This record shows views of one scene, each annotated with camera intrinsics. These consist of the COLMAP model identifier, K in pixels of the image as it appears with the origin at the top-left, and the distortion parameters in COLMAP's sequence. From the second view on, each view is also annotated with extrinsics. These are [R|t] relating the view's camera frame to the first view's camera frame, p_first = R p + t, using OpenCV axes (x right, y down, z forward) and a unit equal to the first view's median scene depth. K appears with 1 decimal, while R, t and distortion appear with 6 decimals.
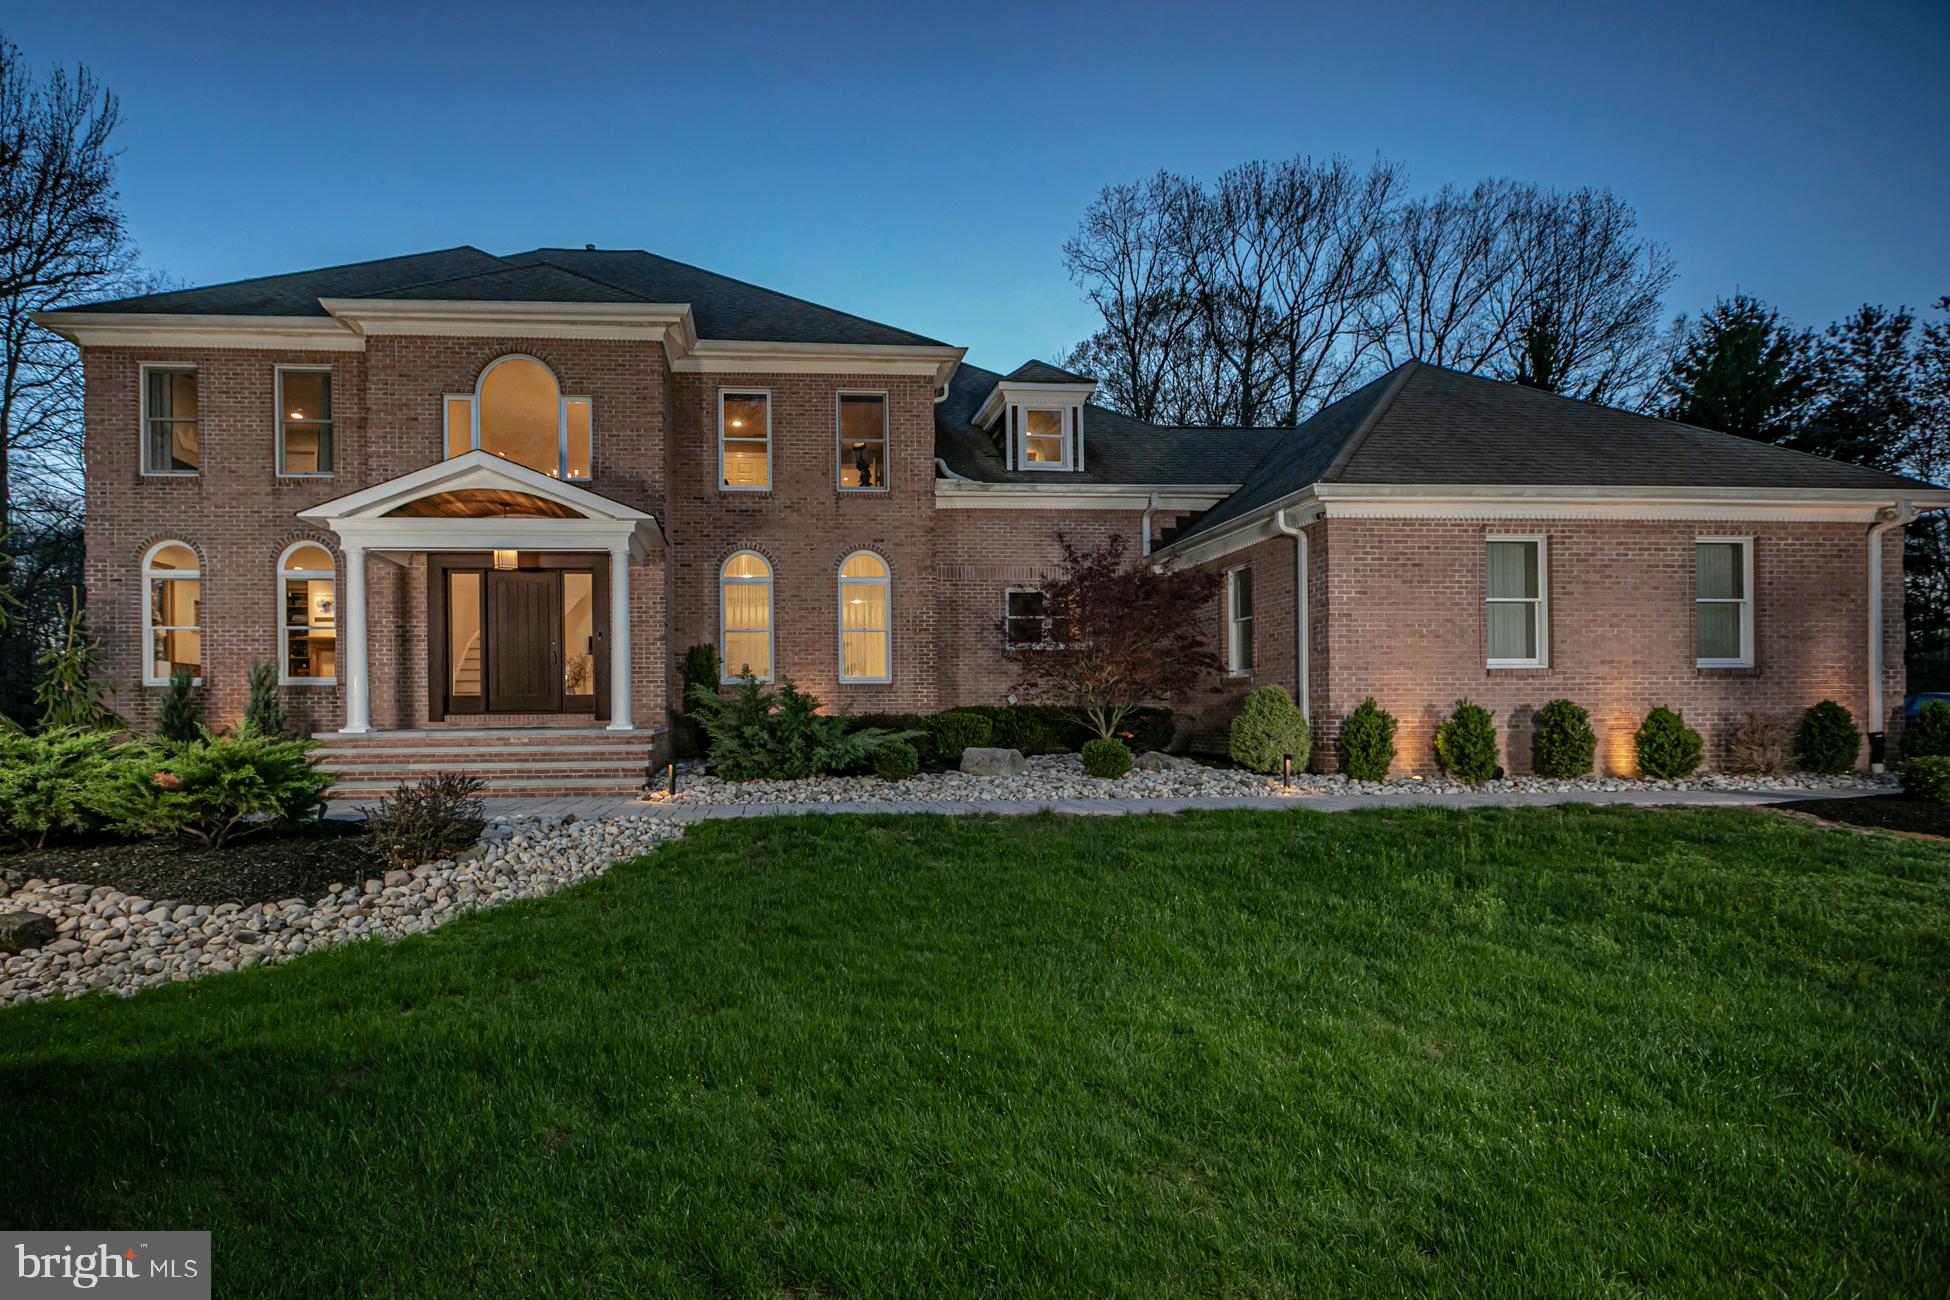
lens RADIAL K [[883.4, 0, 975.0], [0, 883.4, 650.0], [0, 0, 1]] dist [0.001414, 0.000249]
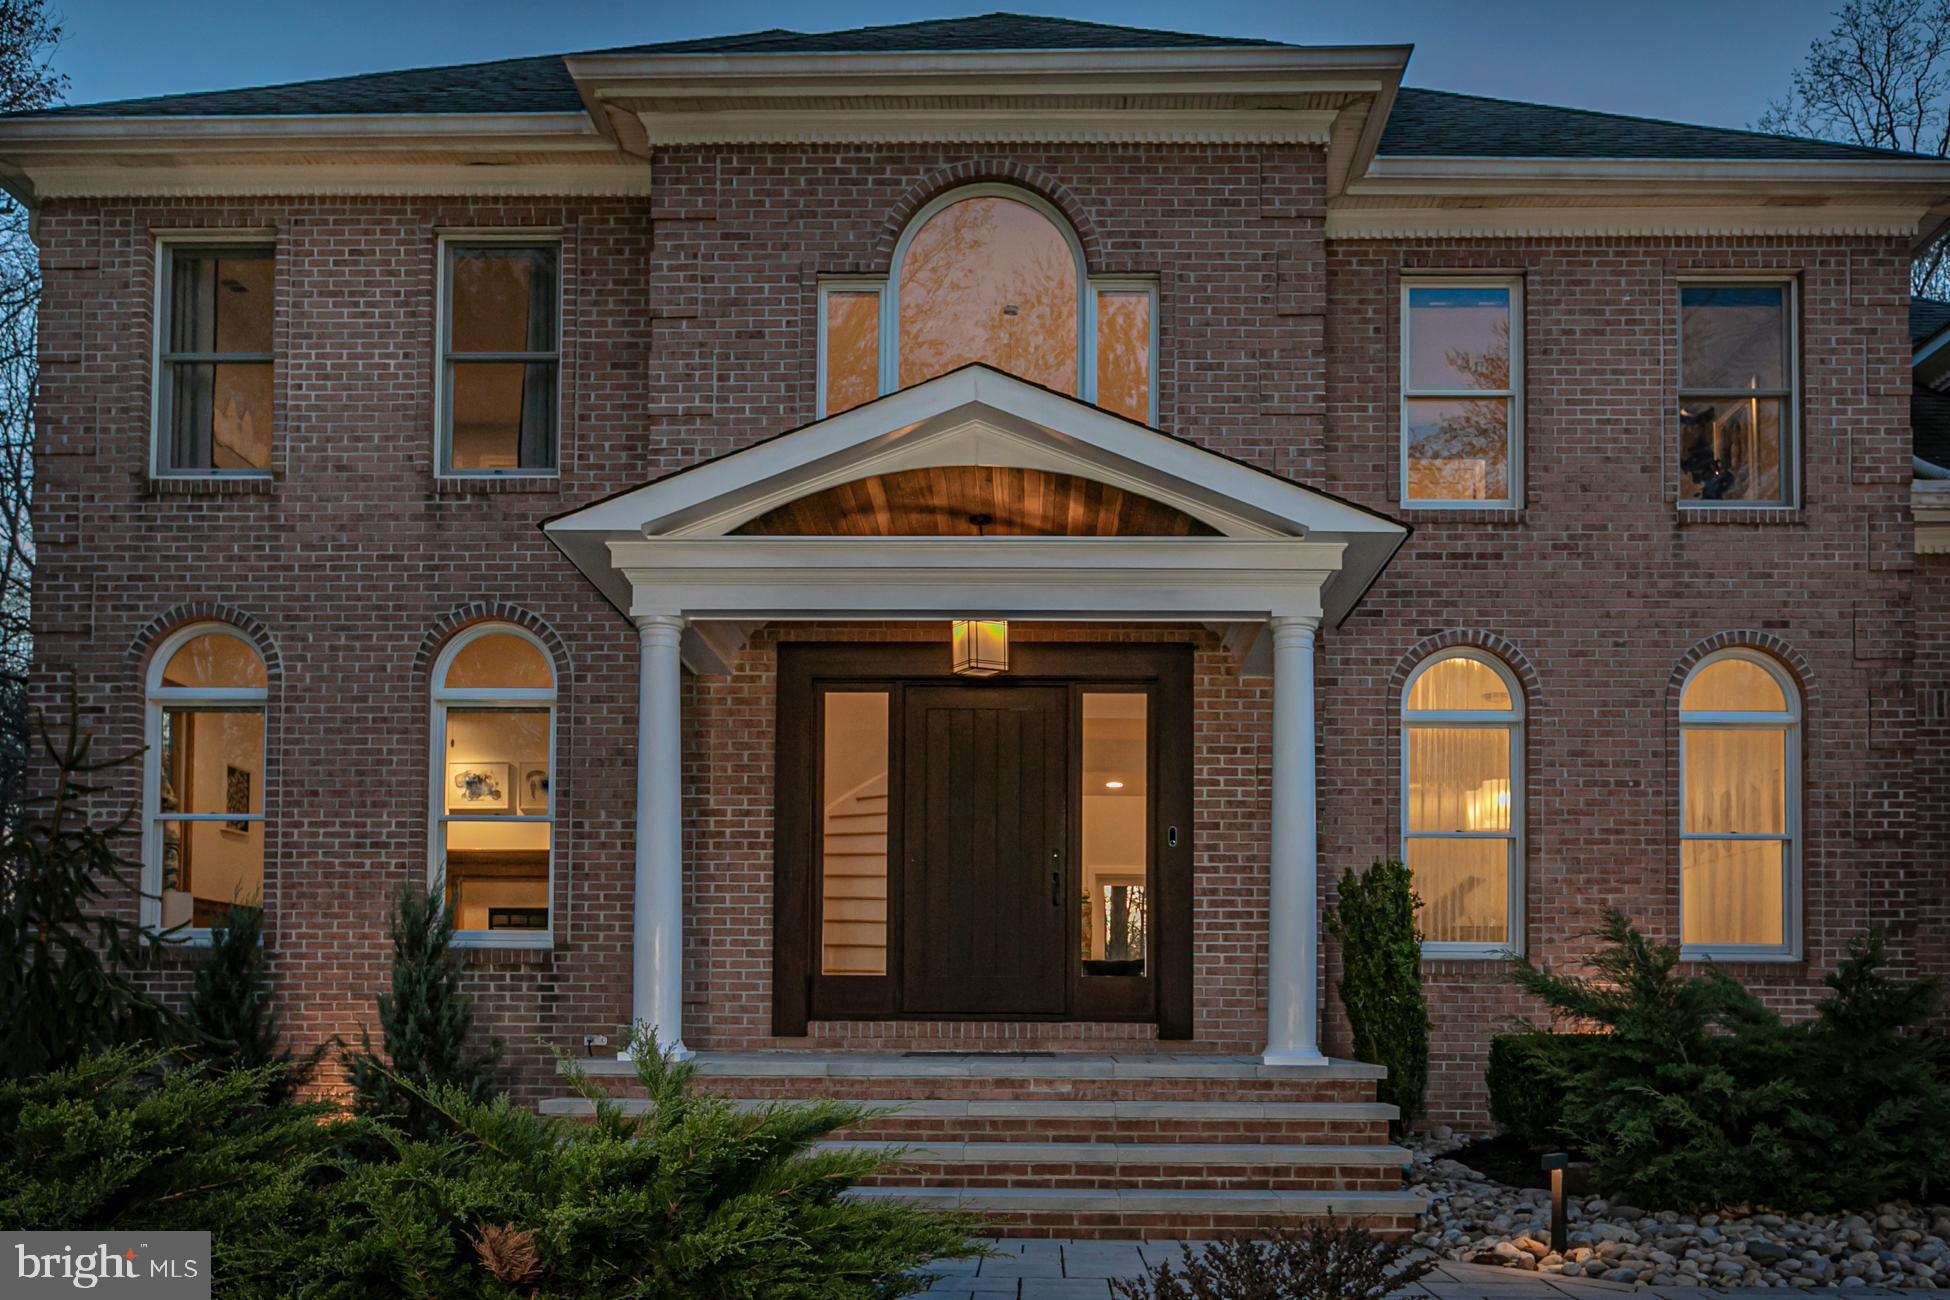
lens RADIAL K [[1276.8, 0, 974.2], [0, 1276.8, 902.3], [0, 0, 1]] dist [-0.005840, 0.002461]
pose [[0.997137, 0.008893, -0.075089, -0.470674], [-0.010845, 0.999613, -0.025625, 0.031101], [0.074832, 0.026366, 0.996847, 0.386995]]
